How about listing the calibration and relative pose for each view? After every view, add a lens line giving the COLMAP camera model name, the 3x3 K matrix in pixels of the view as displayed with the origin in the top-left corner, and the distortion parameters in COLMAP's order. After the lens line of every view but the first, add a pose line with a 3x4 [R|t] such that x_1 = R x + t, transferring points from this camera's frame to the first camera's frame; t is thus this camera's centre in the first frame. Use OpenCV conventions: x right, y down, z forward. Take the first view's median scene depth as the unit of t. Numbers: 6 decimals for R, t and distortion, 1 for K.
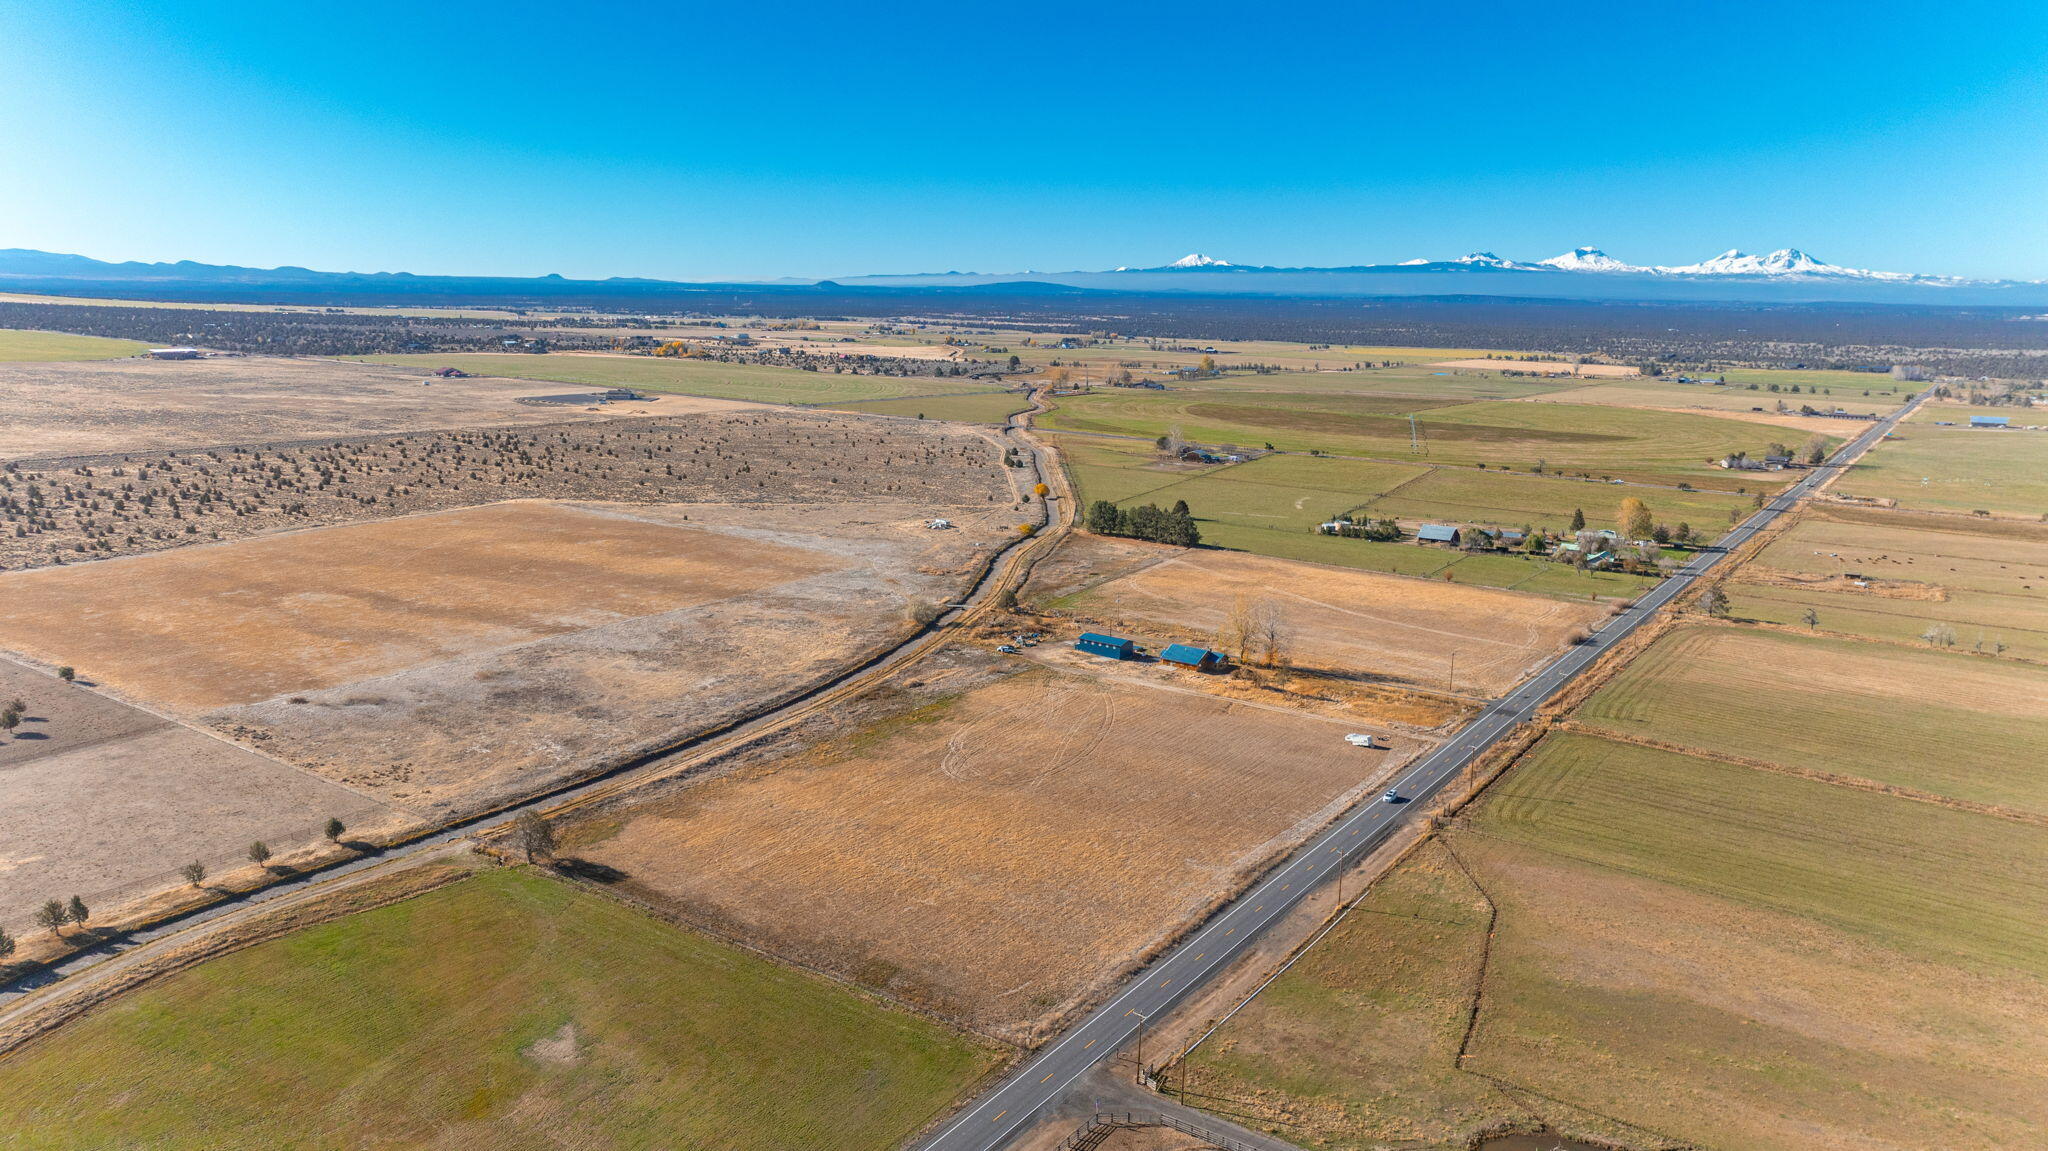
lens RADIAL K [[1440.5, 0, 1025.7], [0, 1440.5, 566.0], [0, 0, 1]] dist [-0.022019, 0.009852]
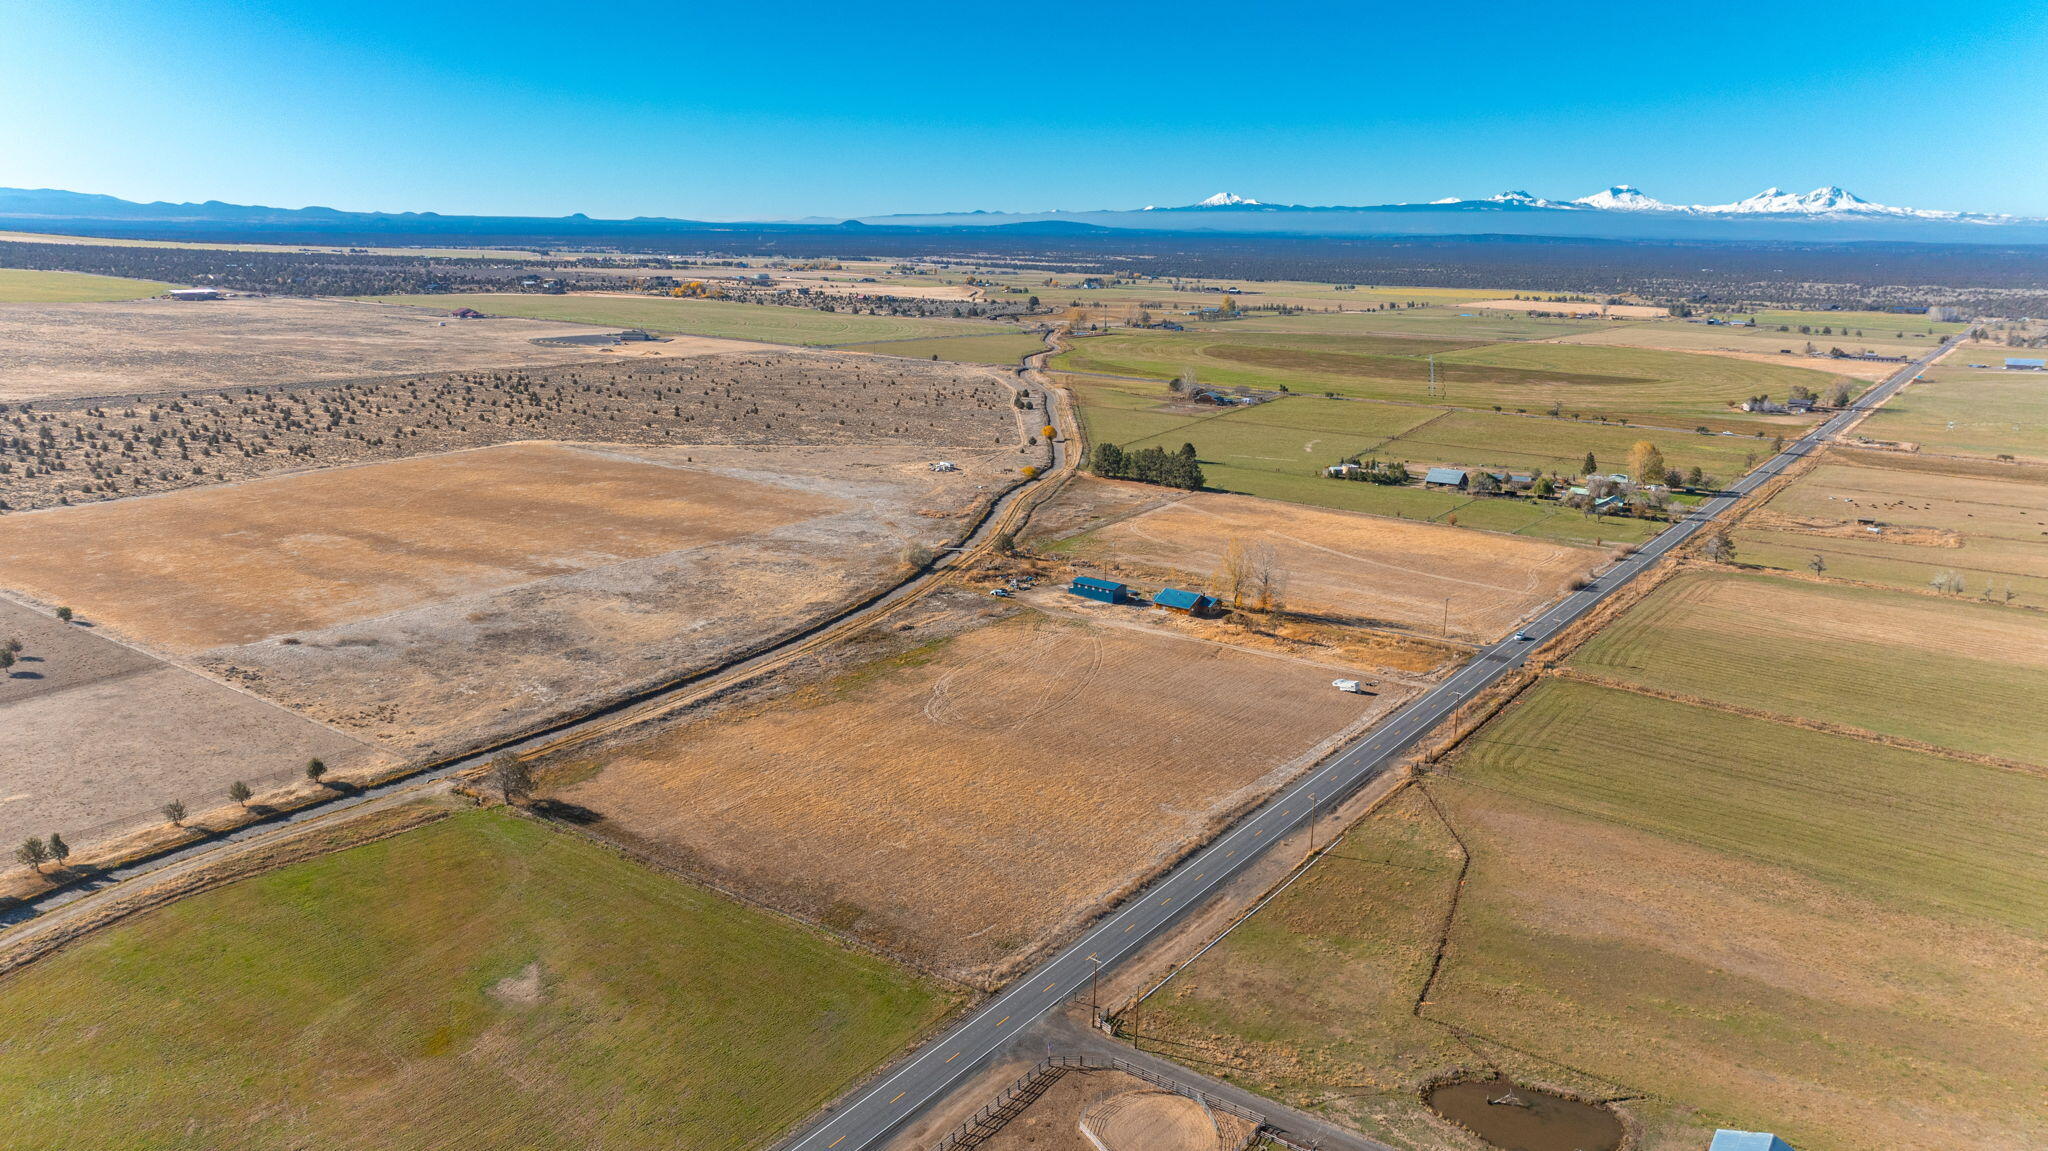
lens RADIAL K [[1440.5, 0, 1025.7], [0, 1440.5, 566.0], [0, 0, 1]] dist [-0.022019, 0.009852]
pose [[0.999834, 0.003427, -0.017868, 0.022143], [-0.002704, 0.999181, 0.040374, -0.000978], [0.017991, -0.040319, 0.999025, 0.004049]]
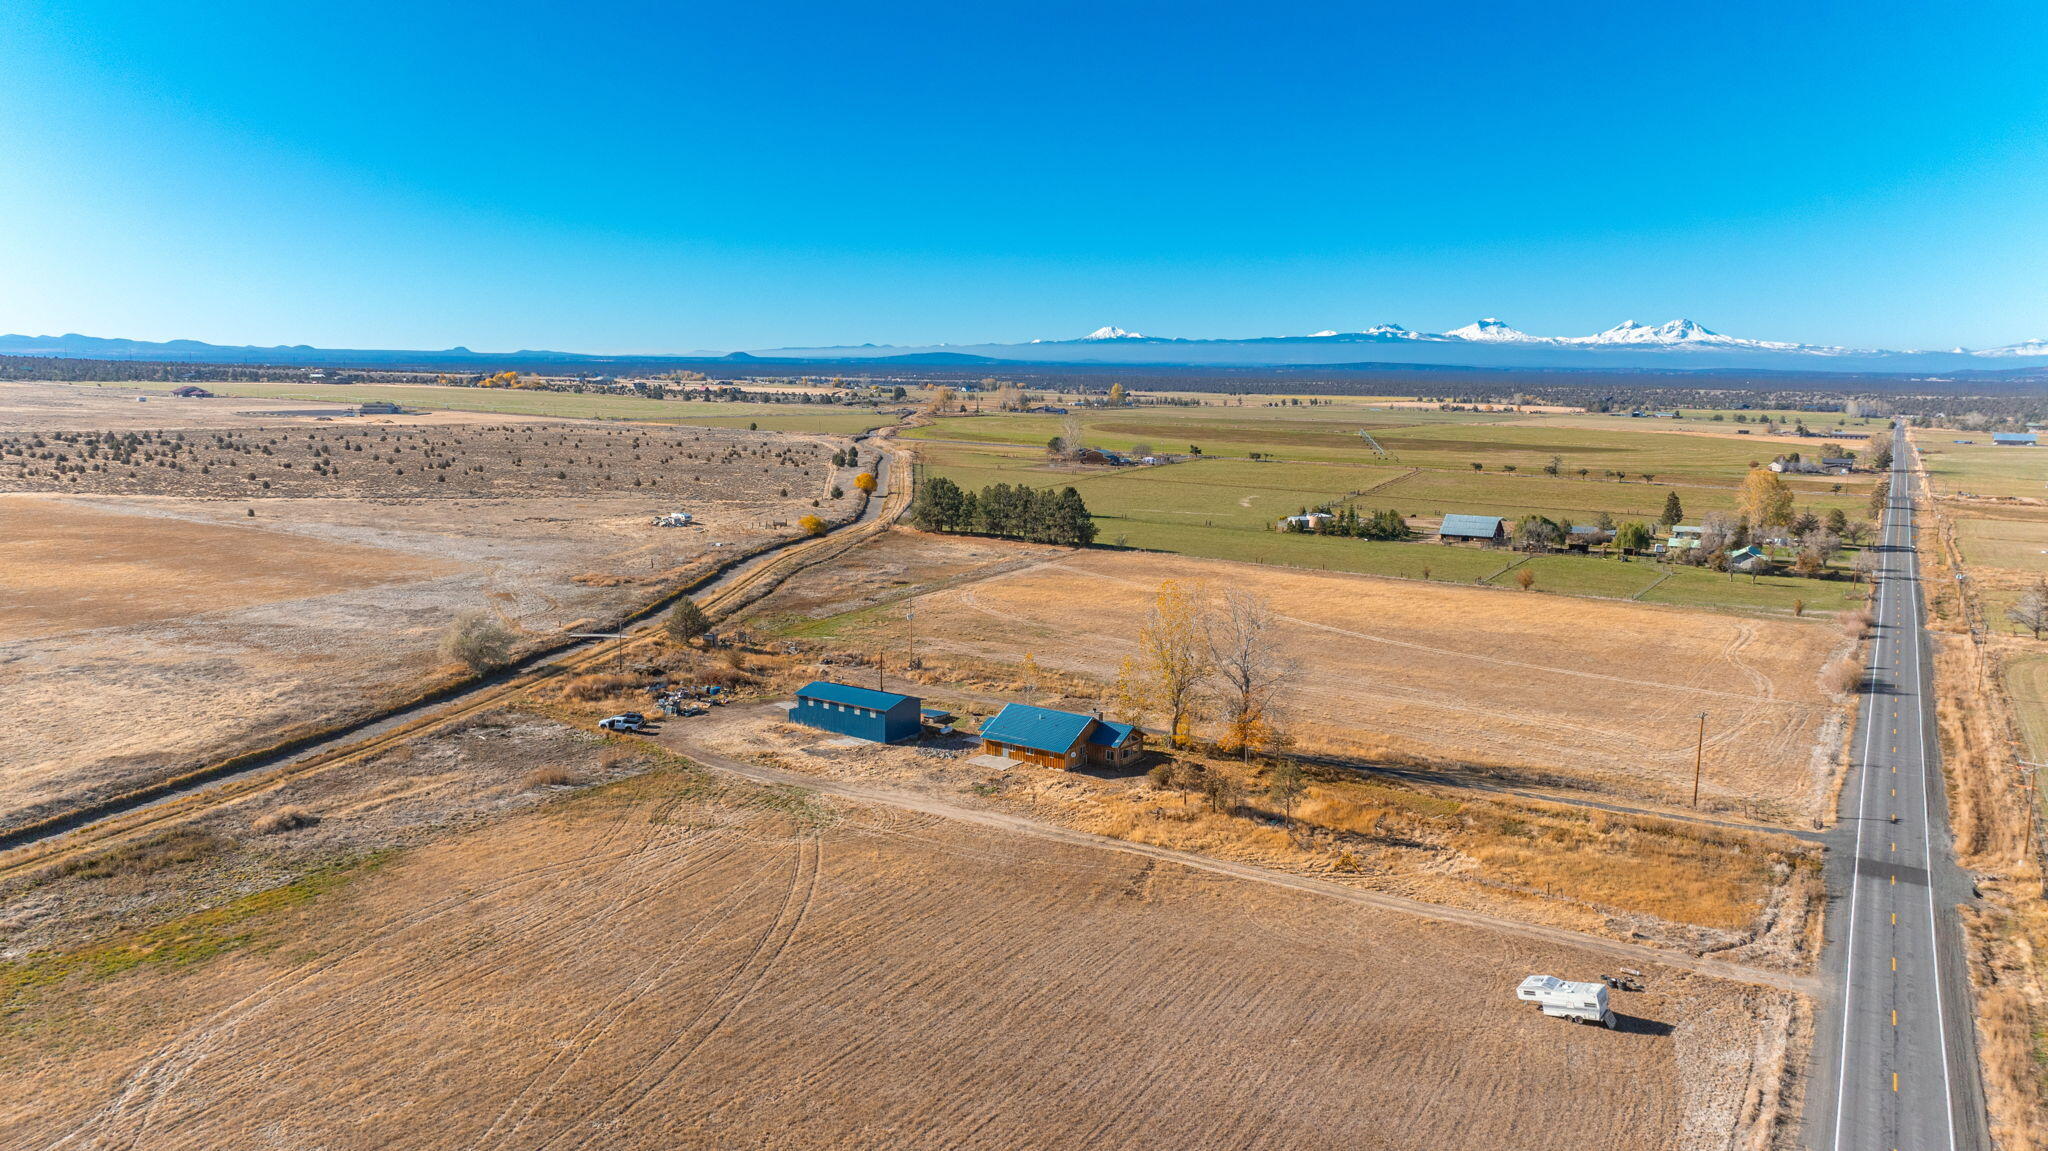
lens RADIAL K [[1440.5, 0, 1025.7], [0, 1440.5, 566.0], [0, 0, 1]] dist [-0.022019, 0.009852]
pose [[0.998337, -0.010987, 0.056593, 0.080530], [0.013794, 0.998682, -0.049439, 0.033754], [-0.055975, 0.050137, 0.997173, 0.560371]]
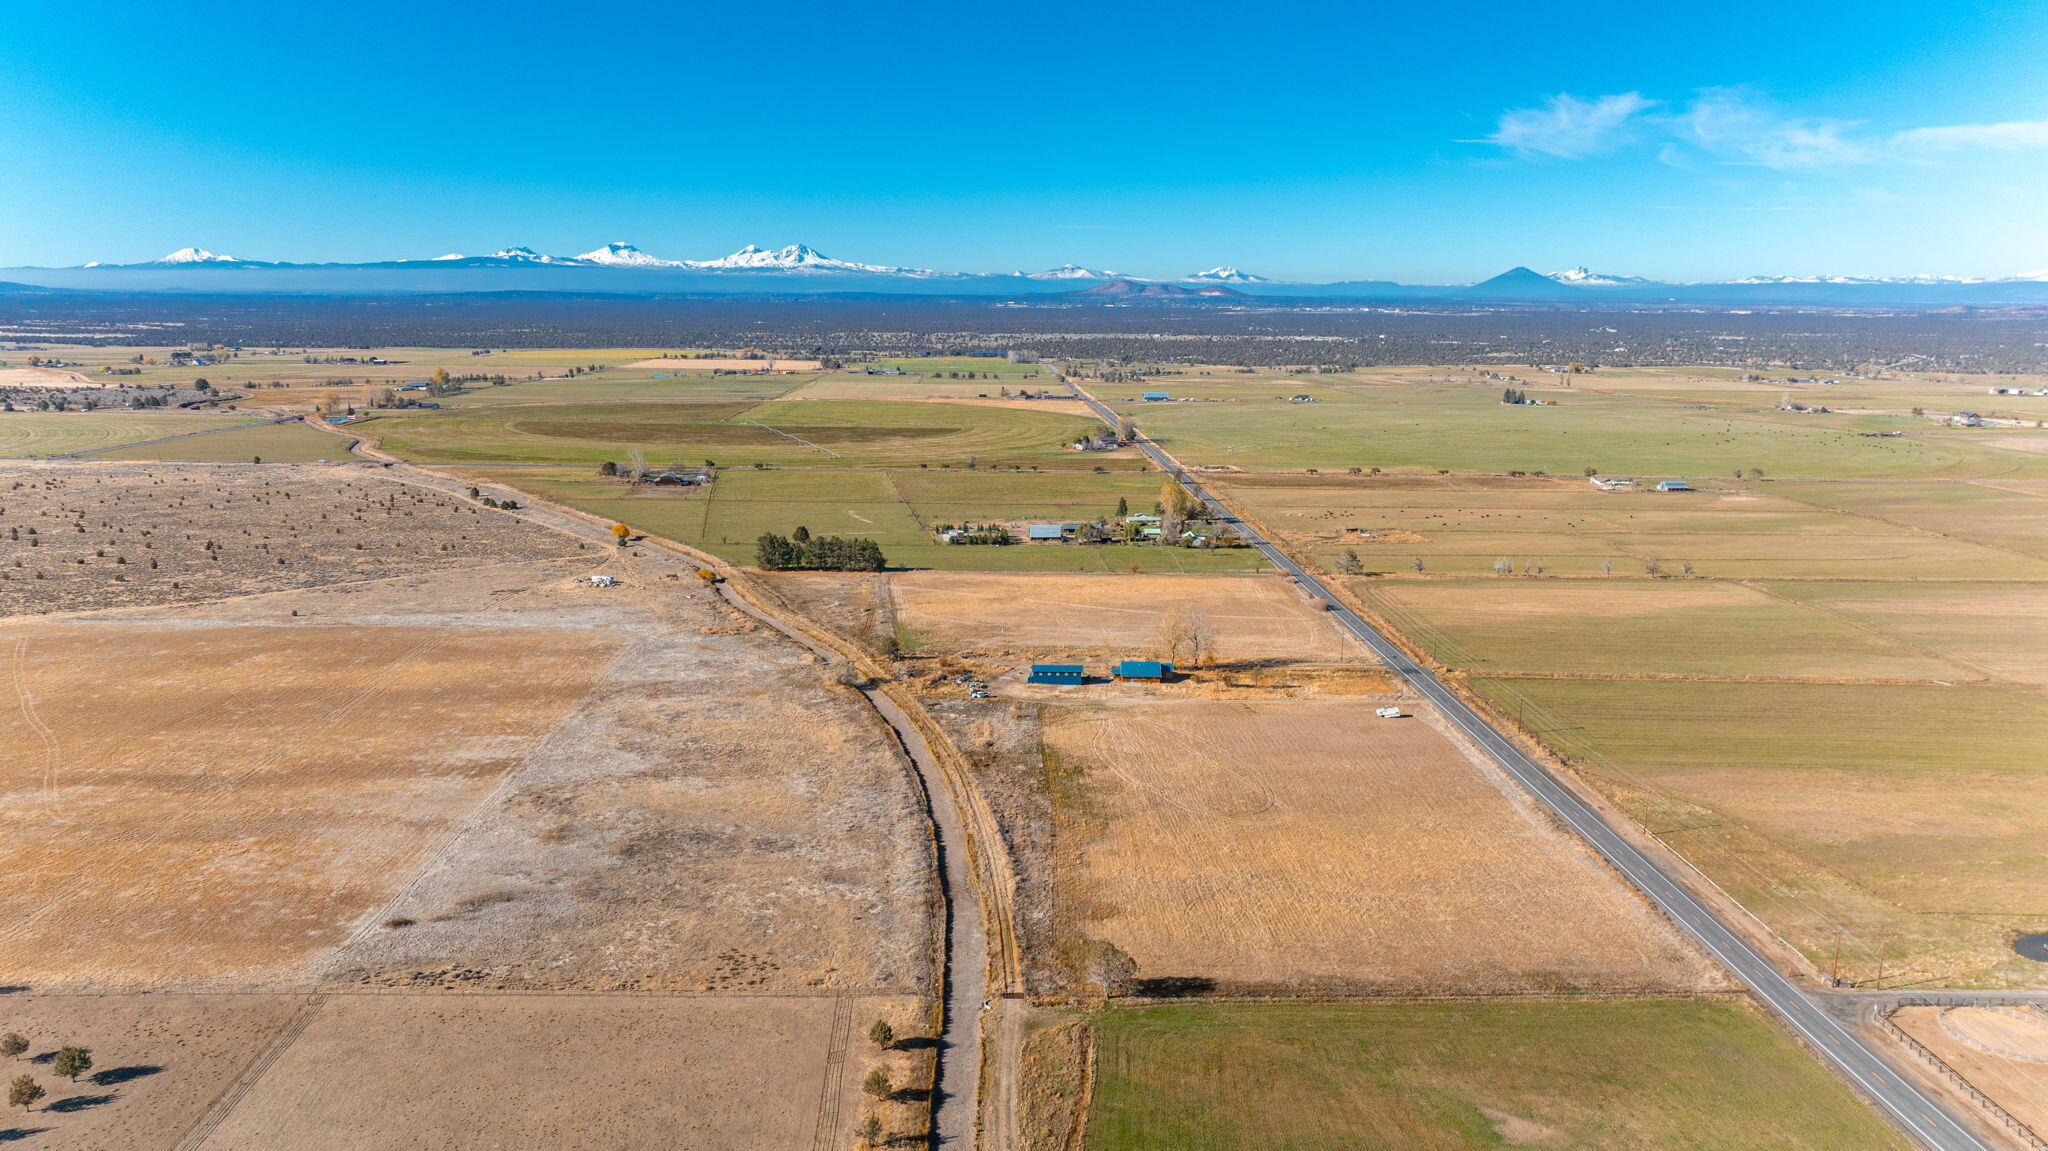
lens RADIAL K [[1440.5, 0, 1025.7], [0, 1440.5, 566.0], [0, 0, 1]] dist [-0.022019, 0.009852]
pose [[0.803074, -0.120773, 0.583511, -0.543752], [0.118550, 0.992052, 0.042173, -0.066088], [-0.583967, 0.035307, 0.811009, 0.177000]]
